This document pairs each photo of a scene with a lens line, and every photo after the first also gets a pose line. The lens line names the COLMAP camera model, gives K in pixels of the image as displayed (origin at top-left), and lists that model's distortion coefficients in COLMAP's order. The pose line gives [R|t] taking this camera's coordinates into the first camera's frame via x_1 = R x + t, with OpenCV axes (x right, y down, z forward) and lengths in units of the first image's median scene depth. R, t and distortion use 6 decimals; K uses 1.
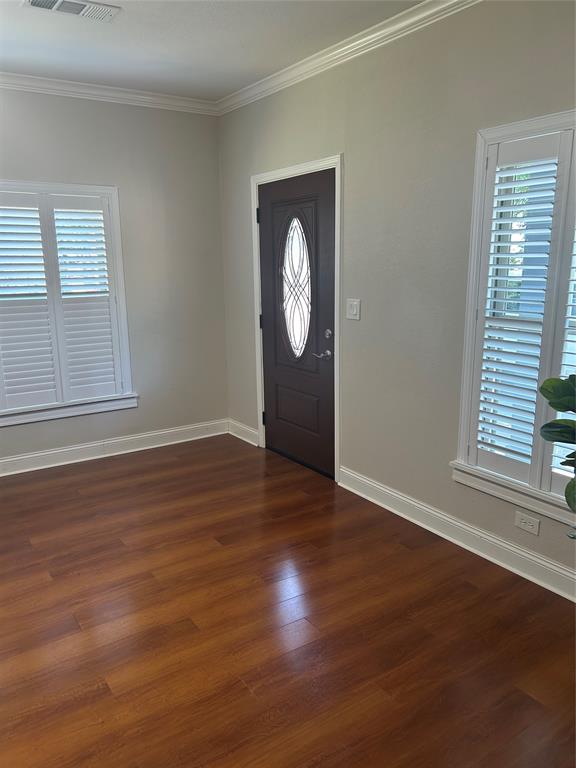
lens RADIAL K [[572.9, 0, 289.0], [0, 572.9, 387.0], [0, 0, 1]] dist [0.015630, -0.014536]
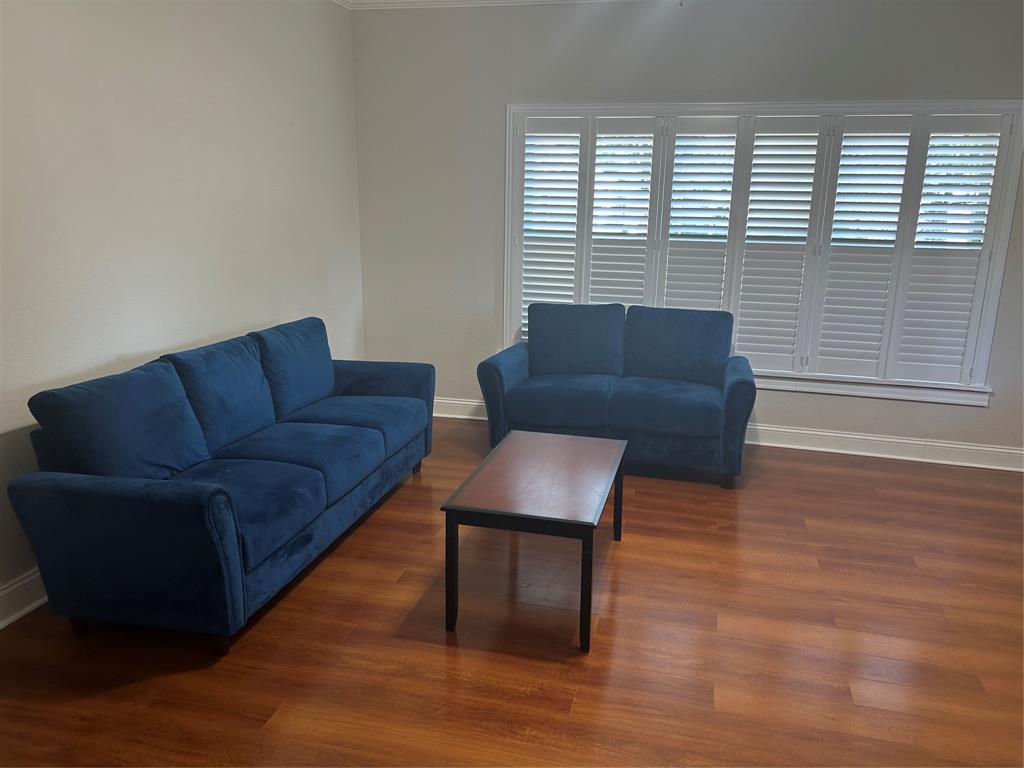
lens RADIAL K [[763.9, 0, 509.6], [0, 763.9, 385.6], [0, 0, 1]] dist [0.015630, -0.014536]
pose [[0.644156, 0.199816, -0.738334, 0.068910], [-0.184047, 0.977406, 0.103945, 0.024760], [0.742421, 0.068931, 0.666378, -0.108457]]
